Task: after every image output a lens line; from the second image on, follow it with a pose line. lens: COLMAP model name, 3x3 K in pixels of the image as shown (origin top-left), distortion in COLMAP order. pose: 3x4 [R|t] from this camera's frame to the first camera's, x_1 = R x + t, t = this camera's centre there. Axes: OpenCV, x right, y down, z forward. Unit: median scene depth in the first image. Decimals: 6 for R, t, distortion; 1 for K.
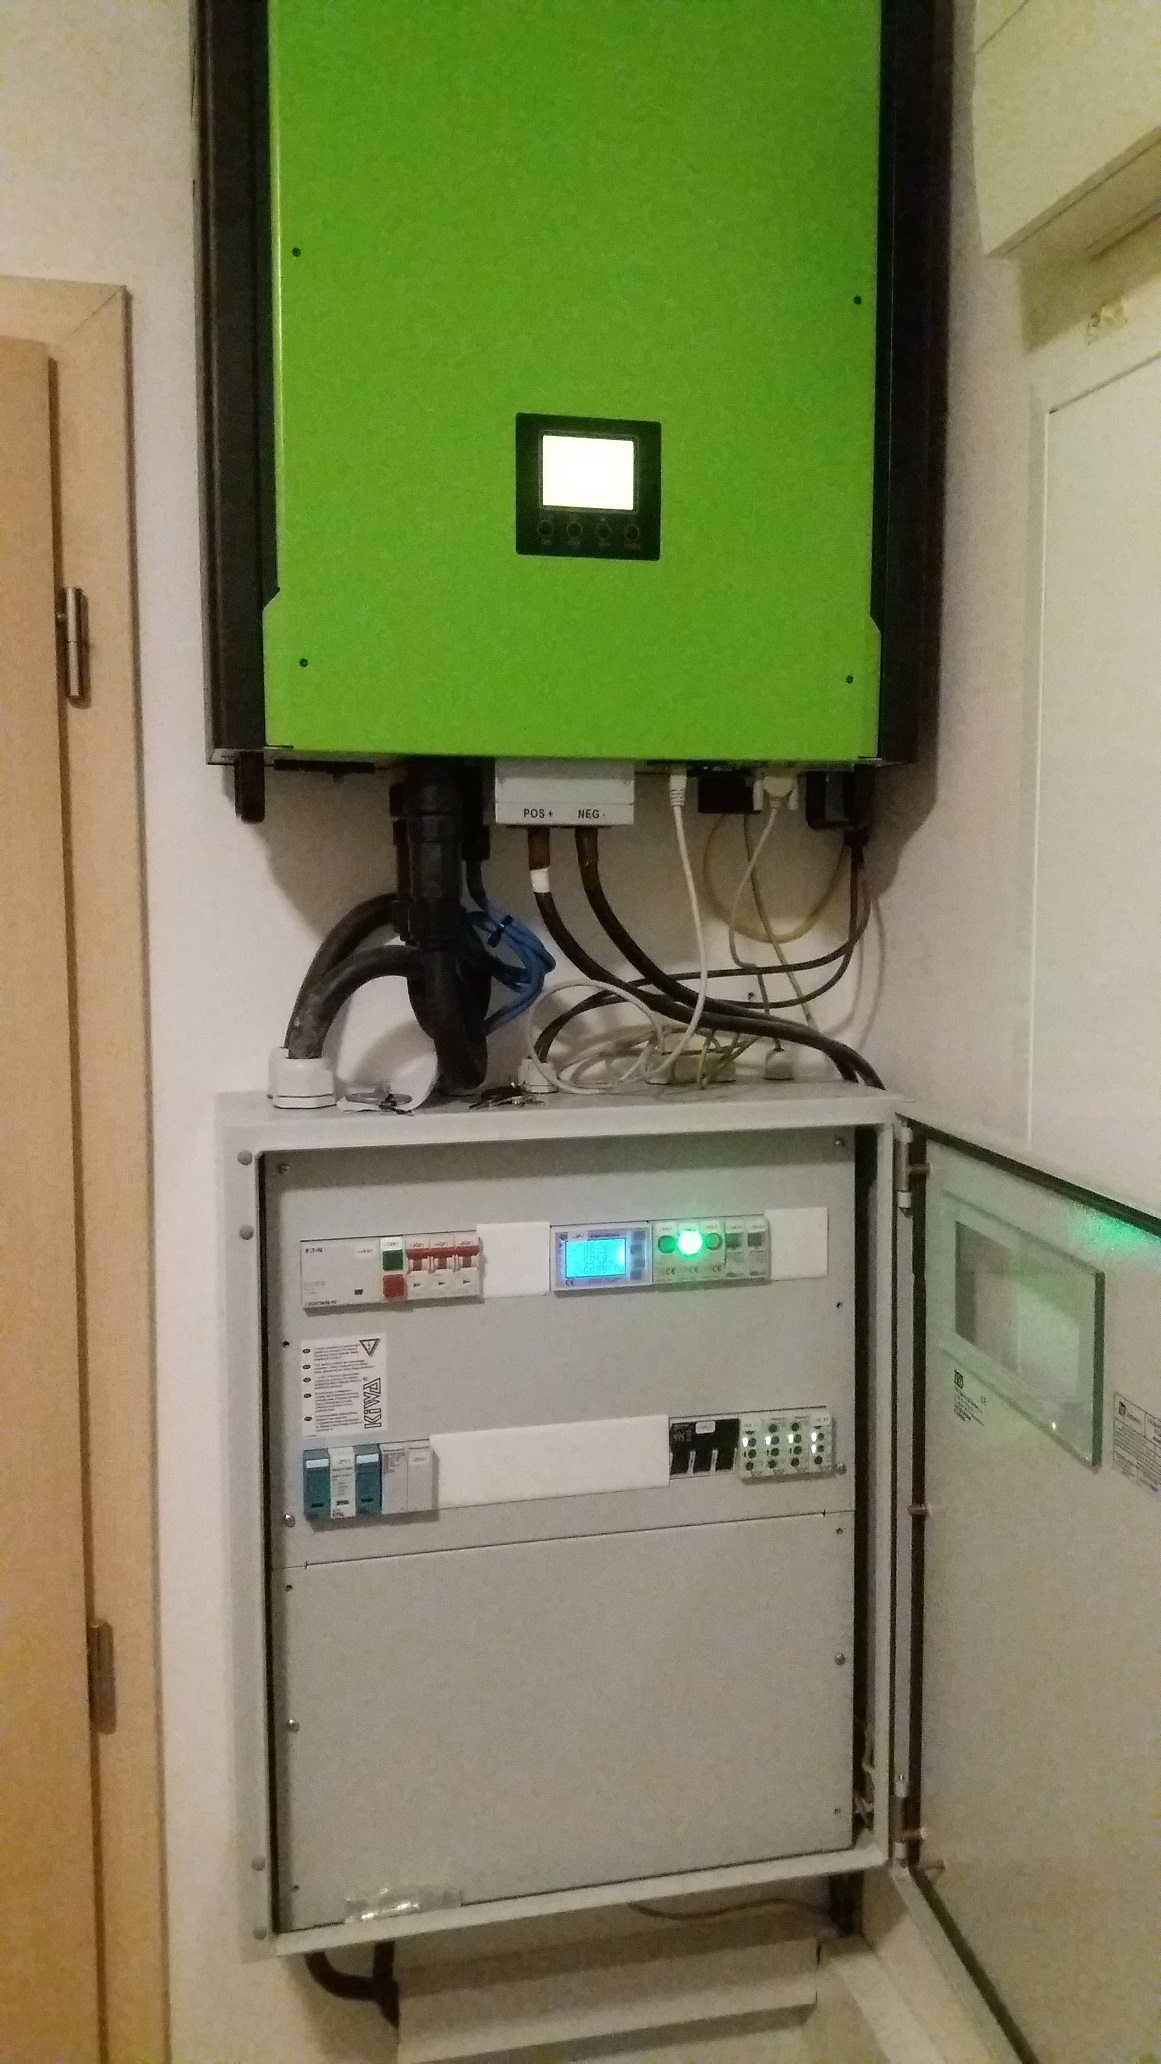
lens RADIAL K [[1756.9, 0, 580.5], [0, 1756.9, 1032.0], [0, 0, 1]] dist [0.059520, -0.003388]
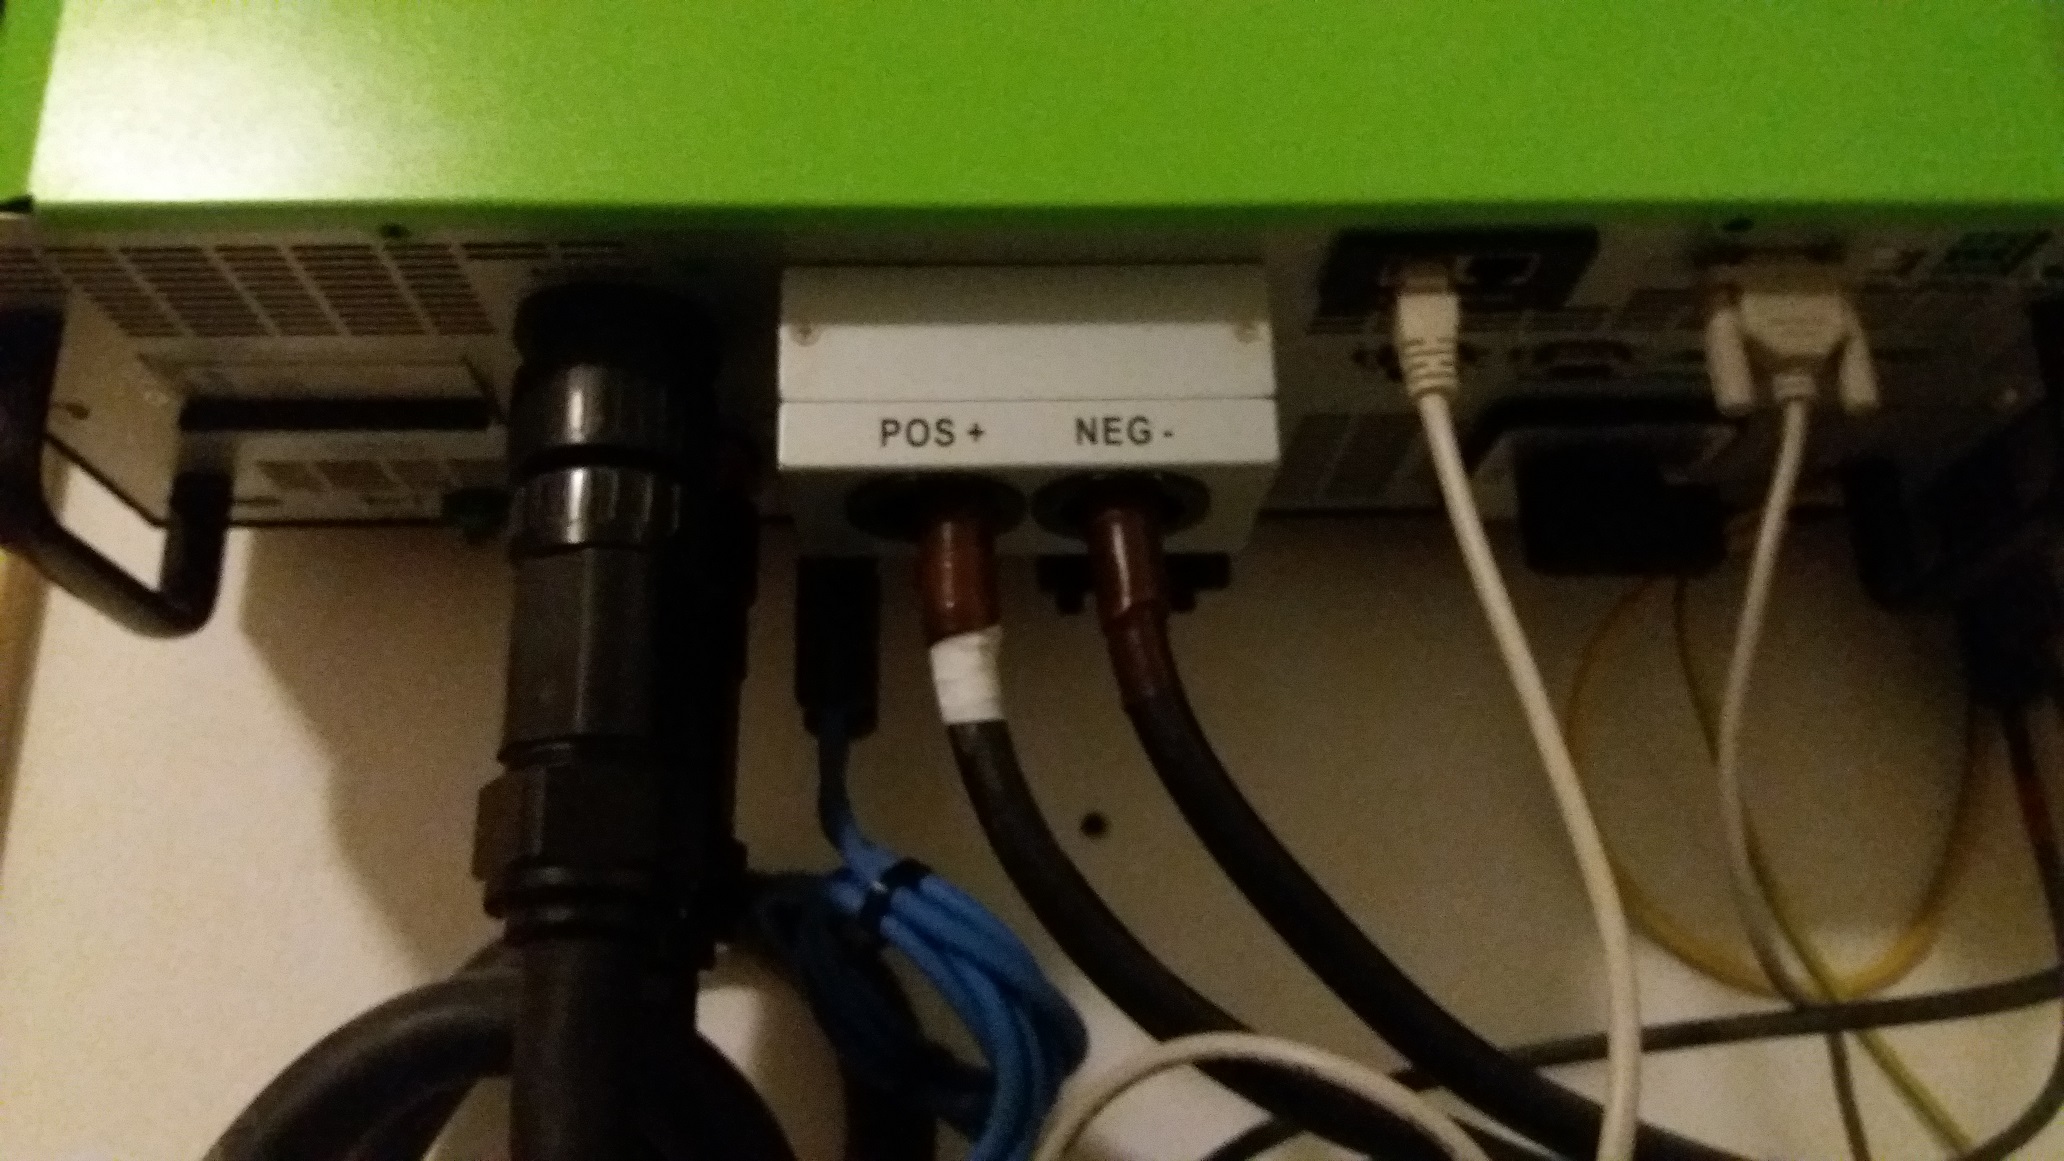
lens RADIAL K [[1756.9, 0, 1032.0], [0, 1756.9, 580.5], [0, 0, 1]] dist [0.059520, -0.003388]
pose [[0.976921, -0.095430, -0.191098, 0.043193], [0.007651, 0.909710, -0.415174, 0.016169], [0.213463, 0.404130, 0.889445, 0.742717]]
